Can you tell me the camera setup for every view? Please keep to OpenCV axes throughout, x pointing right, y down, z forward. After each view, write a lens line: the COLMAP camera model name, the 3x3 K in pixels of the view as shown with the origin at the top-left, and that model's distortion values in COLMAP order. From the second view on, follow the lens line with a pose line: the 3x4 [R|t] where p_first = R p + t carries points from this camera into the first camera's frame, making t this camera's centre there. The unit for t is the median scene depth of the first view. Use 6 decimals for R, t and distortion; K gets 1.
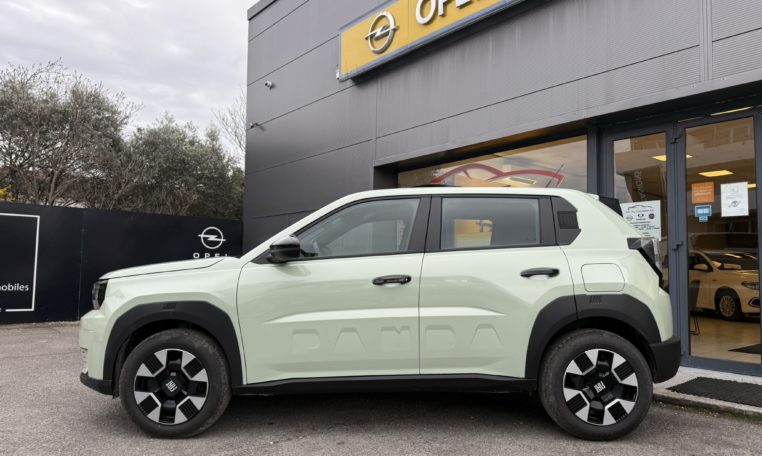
lens RADIAL K [[539.6, 0, 381.0], [0, 539.6, 228.0], [0, 0, 1]] dist [-0.003903, -0.004748]
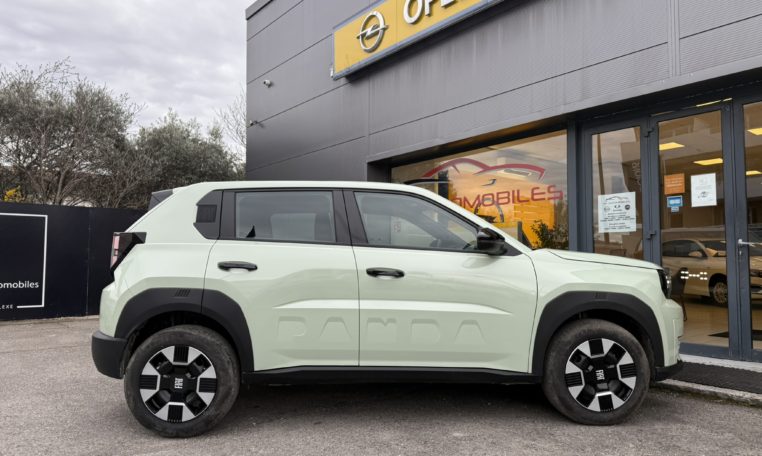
lens RADIAL K [[536.3, 0, 381.0], [0, 536.3, 228.0], [0, 0, 1]] dist [-0.002516, -0.003559]
pose [[0.999780, -0.016136, -0.013391, 0.025757], [0.016325, 0.999766, 0.014163, -0.002735], [0.013159, -0.014379, 0.999810, -0.026209]]
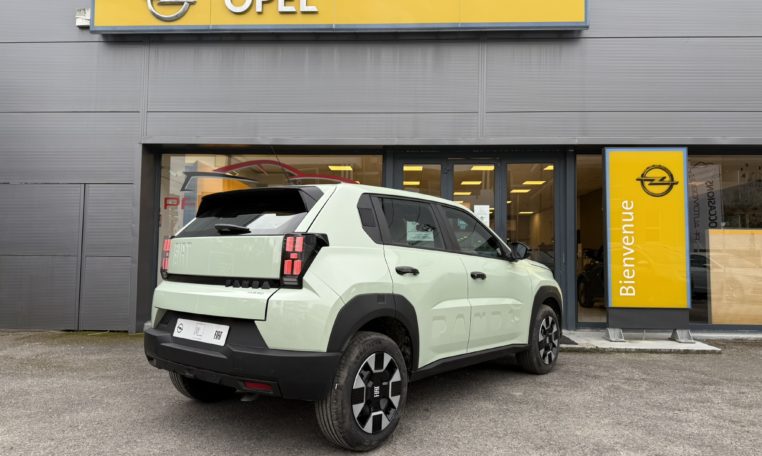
lens RADIAL K [[537.9, 0, 381.0], [0, 537.9, 228.0], [0, 0, 1]] dist [0.005791, -0.002349]
pose [[0.675635, 0.038649, 0.736223, -0.395674], [-0.063057, 0.997995, 0.005476, -0.004822], [-0.734535, -0.050123, 0.676717, 0.099877]]
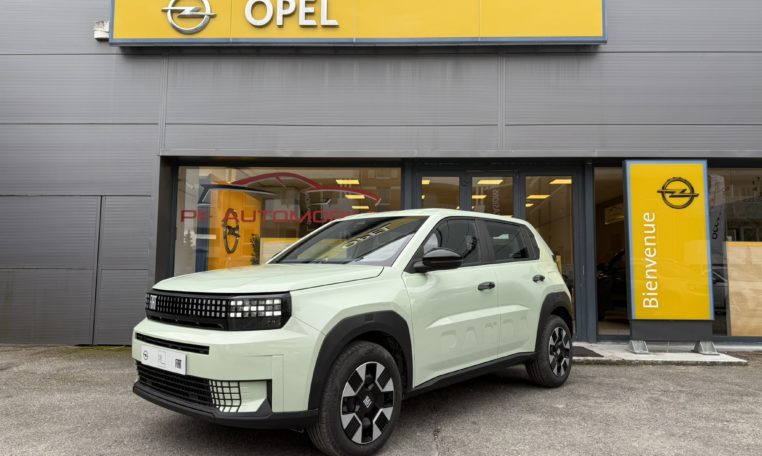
lens RADIAL K [[537.9, 0, 381.0], [0, 537.9, 228.0], [0, 0, 1]] dist [0.005791, -0.002349]
pose [[0.663702, 0.058963, 0.745669, -0.424290], [-0.062208, 0.997786, -0.023529, 0.002324], [-0.745405, -0.030771, 0.665901, 0.135947]]
